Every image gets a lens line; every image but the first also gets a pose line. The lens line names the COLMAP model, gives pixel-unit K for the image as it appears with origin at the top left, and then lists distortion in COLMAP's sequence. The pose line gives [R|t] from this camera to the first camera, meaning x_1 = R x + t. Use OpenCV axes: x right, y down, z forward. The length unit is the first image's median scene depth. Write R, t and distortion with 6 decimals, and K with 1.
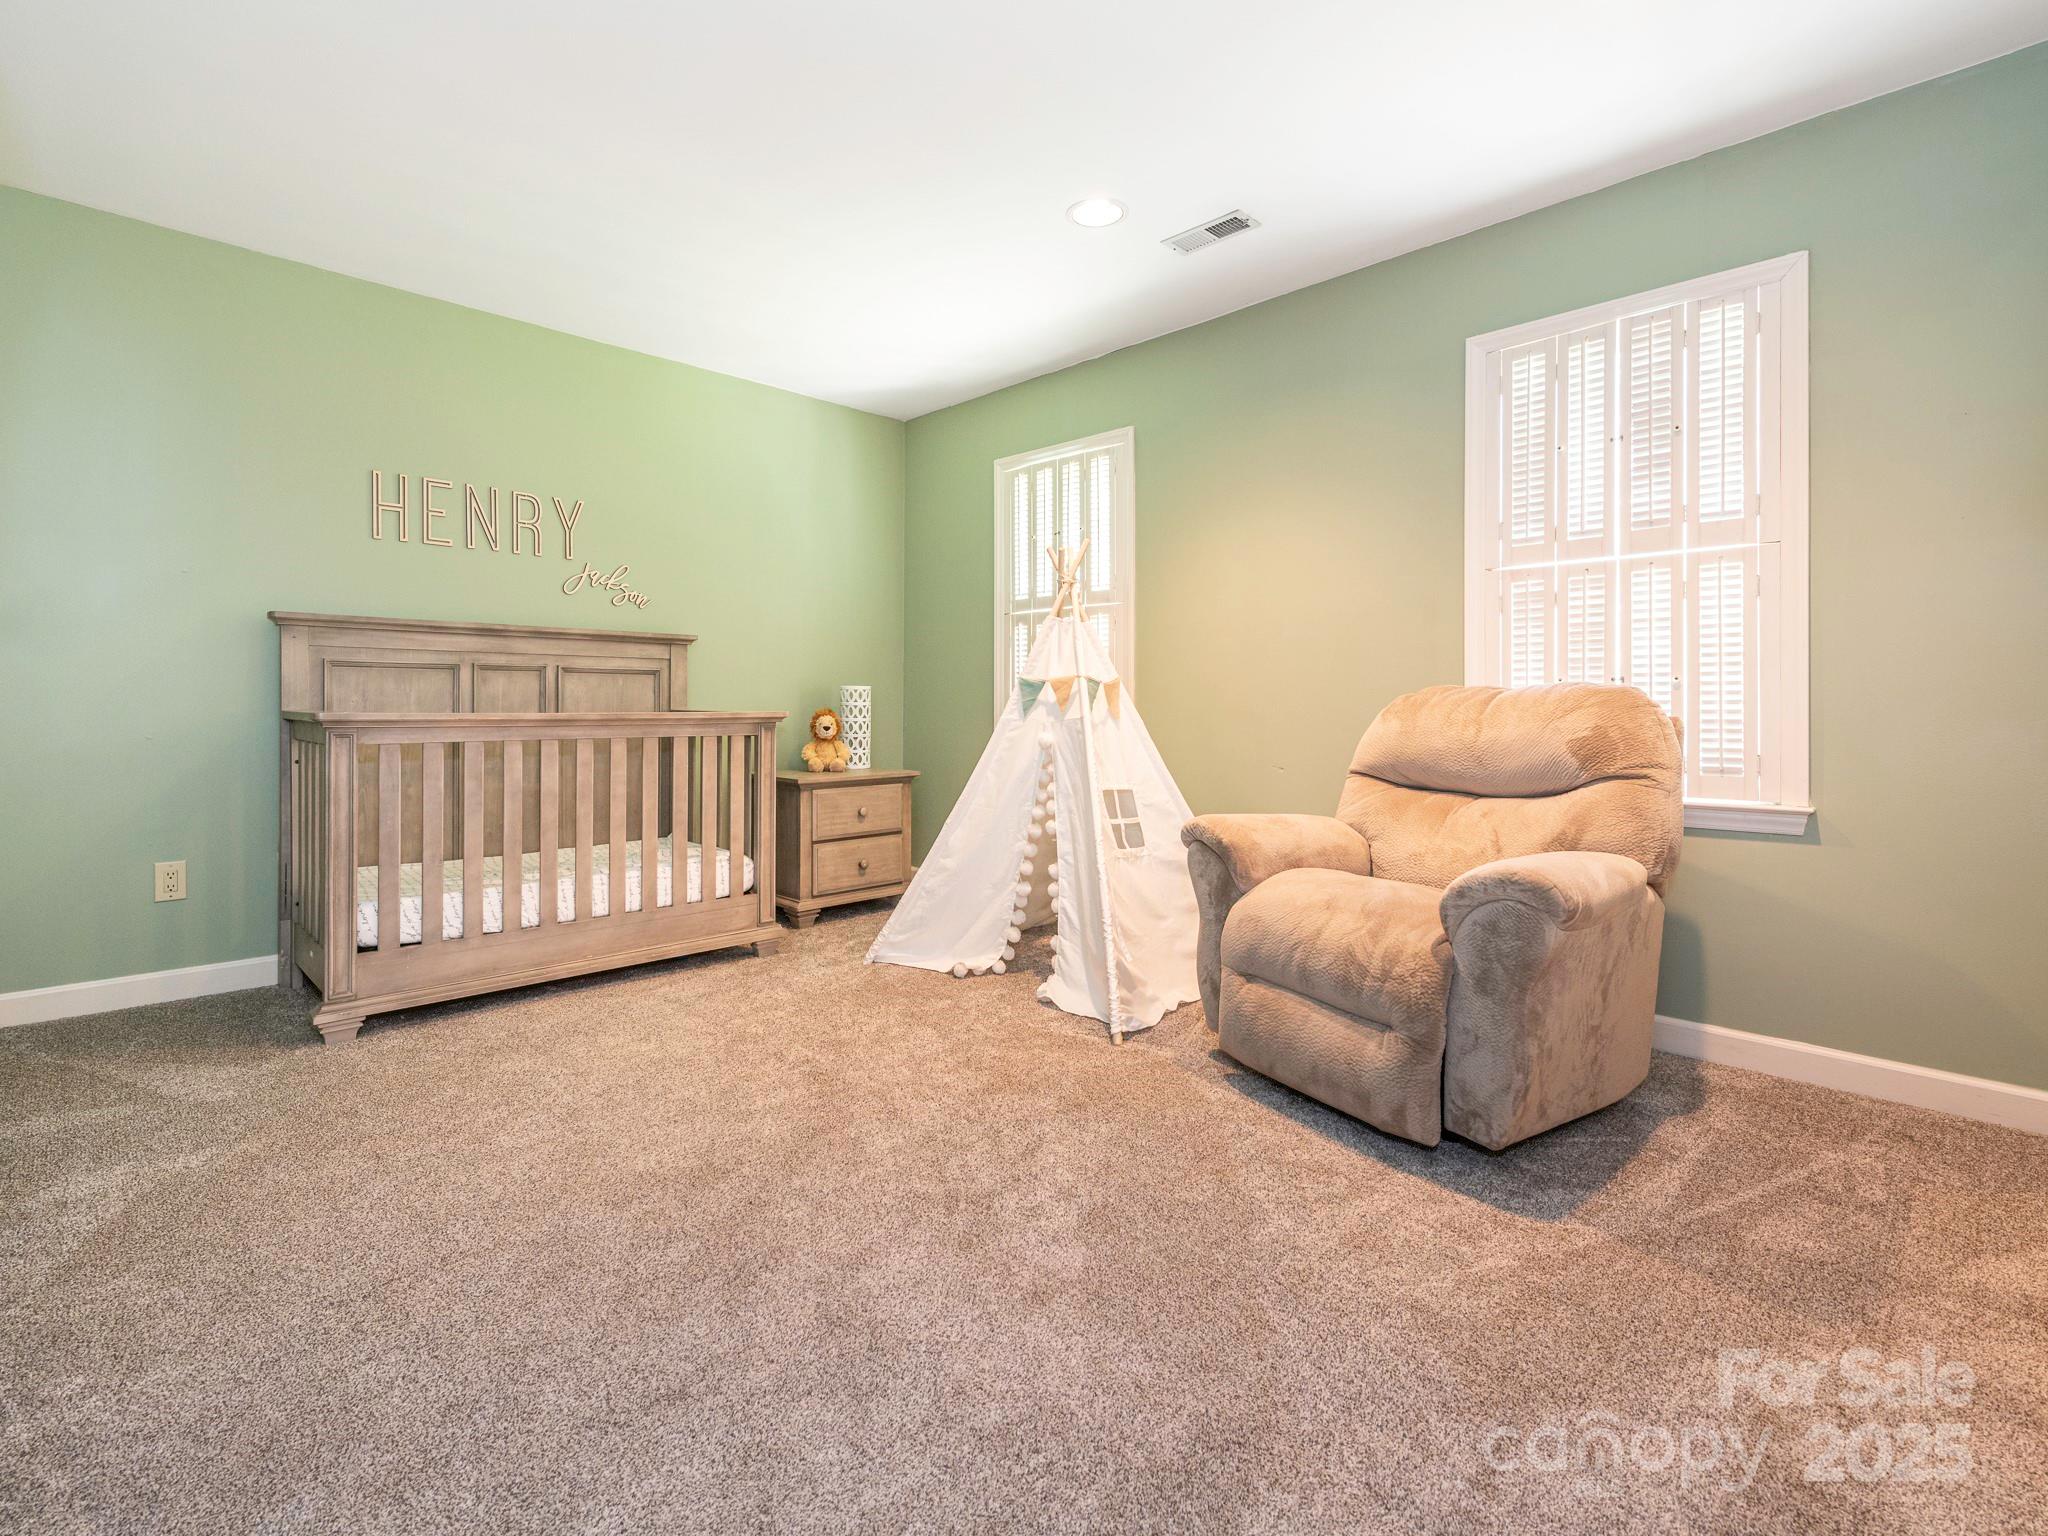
lens RADIAL K [[963.1, 0, 1024.0], [0, 963.1, 708.7], [0, 0, 1]] dist [-0.000395, -0.000256]
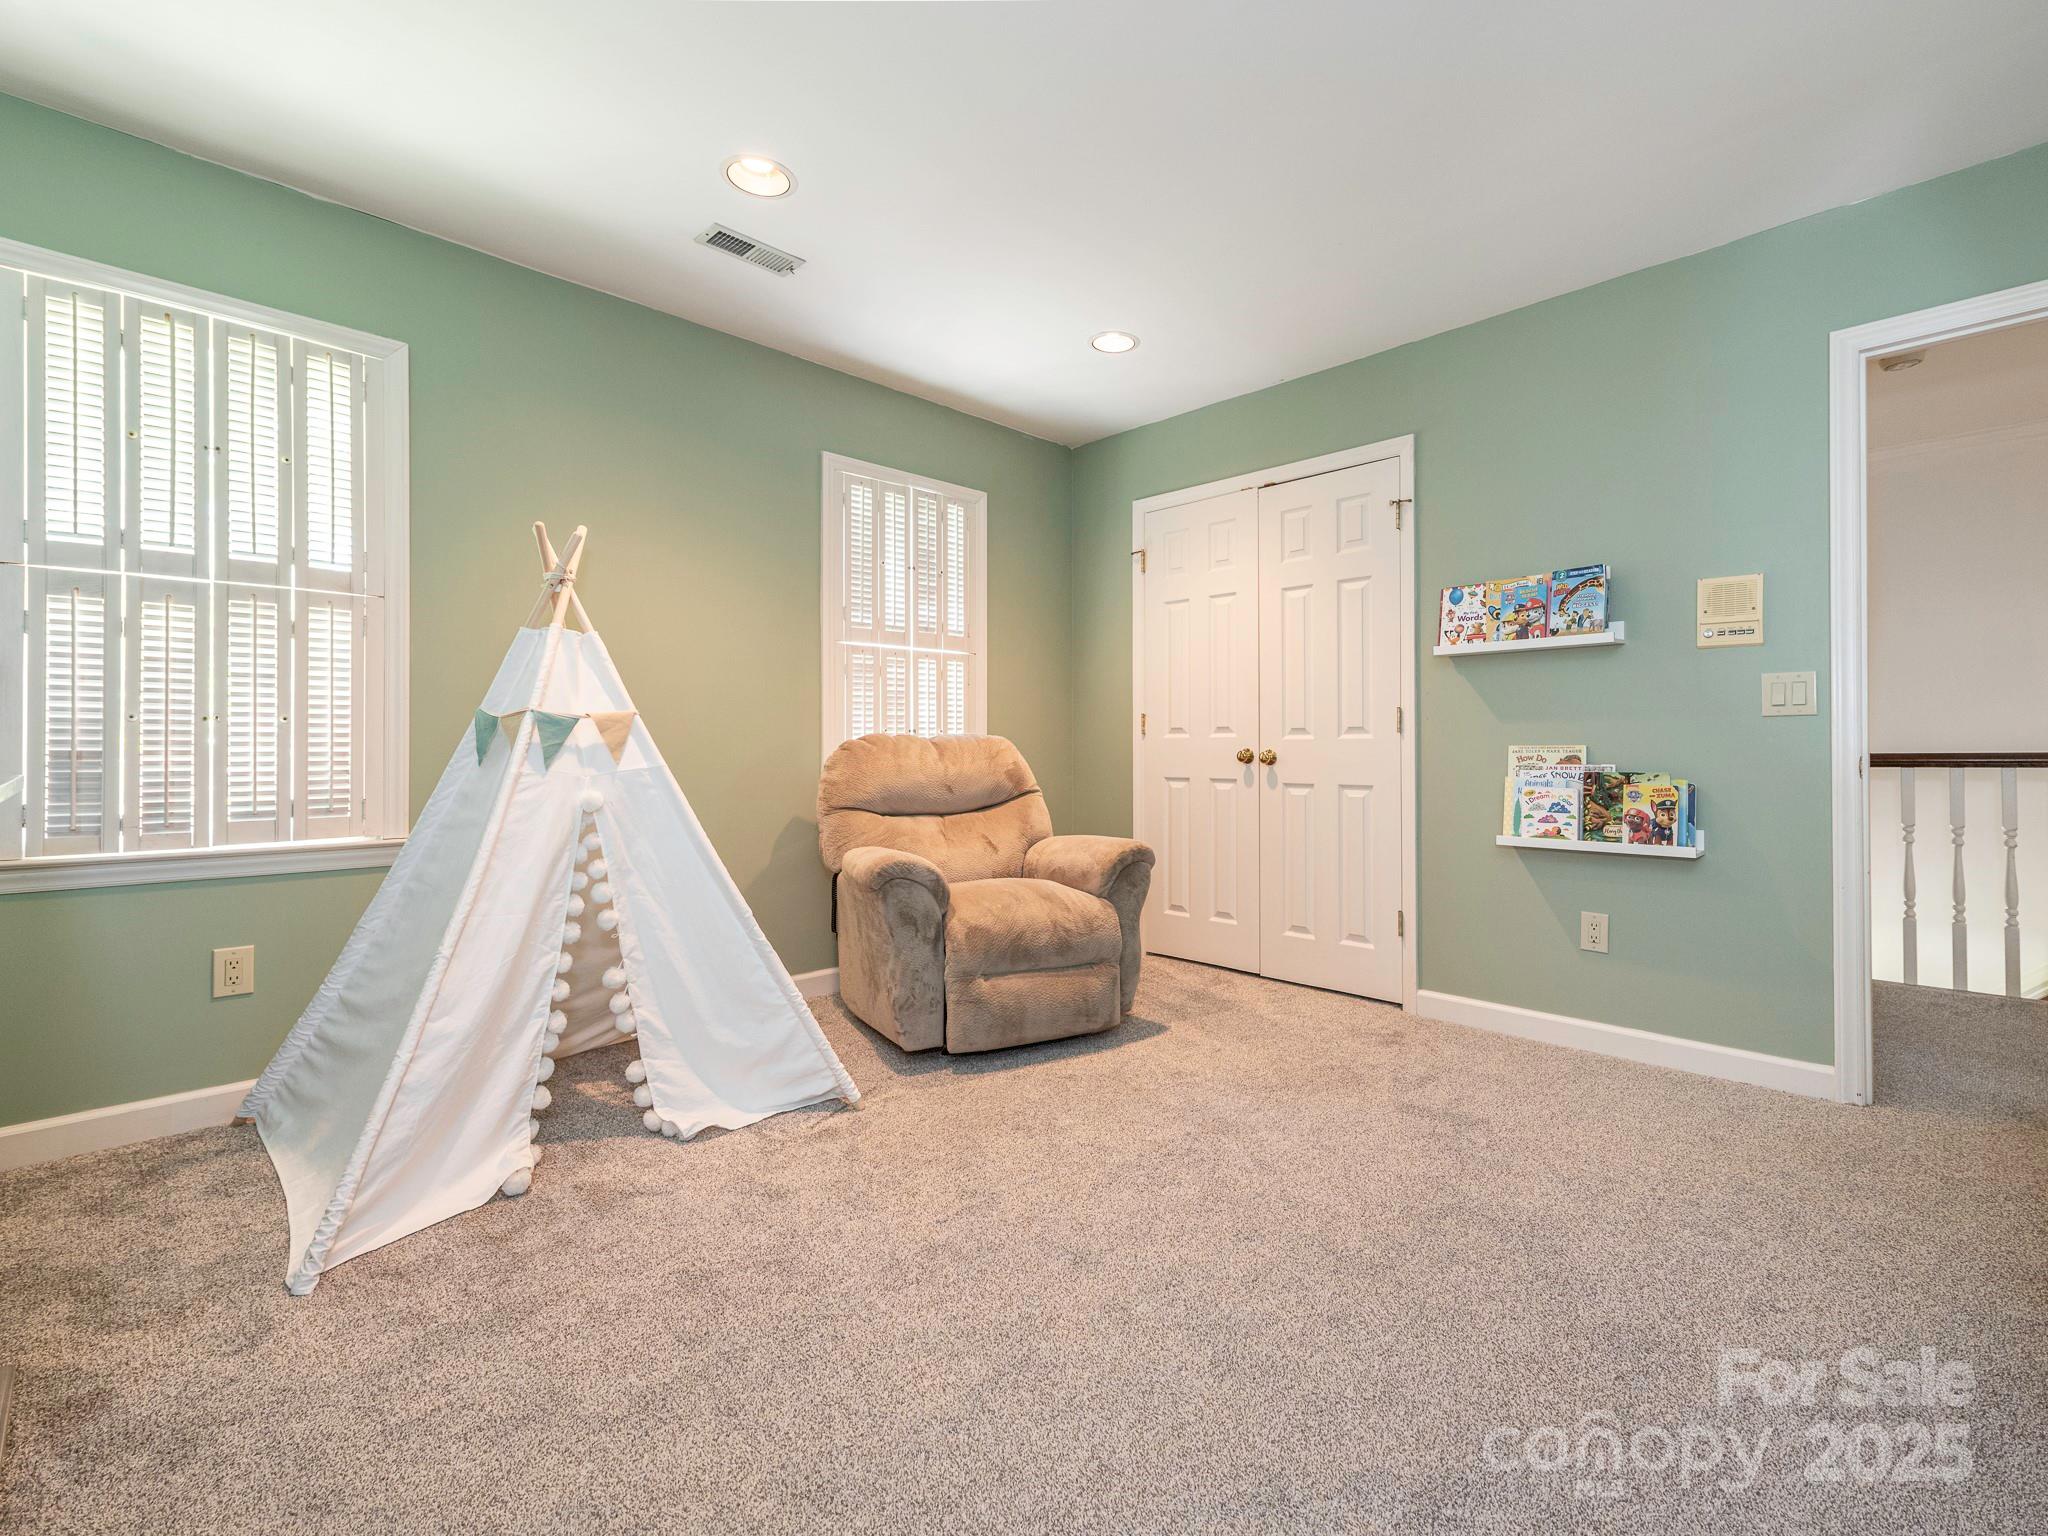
lens RADIAL K [[931.6, 0, 1023.9], [0, 931.6, 740.8], [0, 0, 1]] dist [-0.000191, -0.000112]
pose [[0.008999, 0.004268, 0.999950, -0.680000], [0.004599, 0.999980, -0.004309, -0.007453], [-0.999949, 0.004638, 0.008979, 0.688424]]
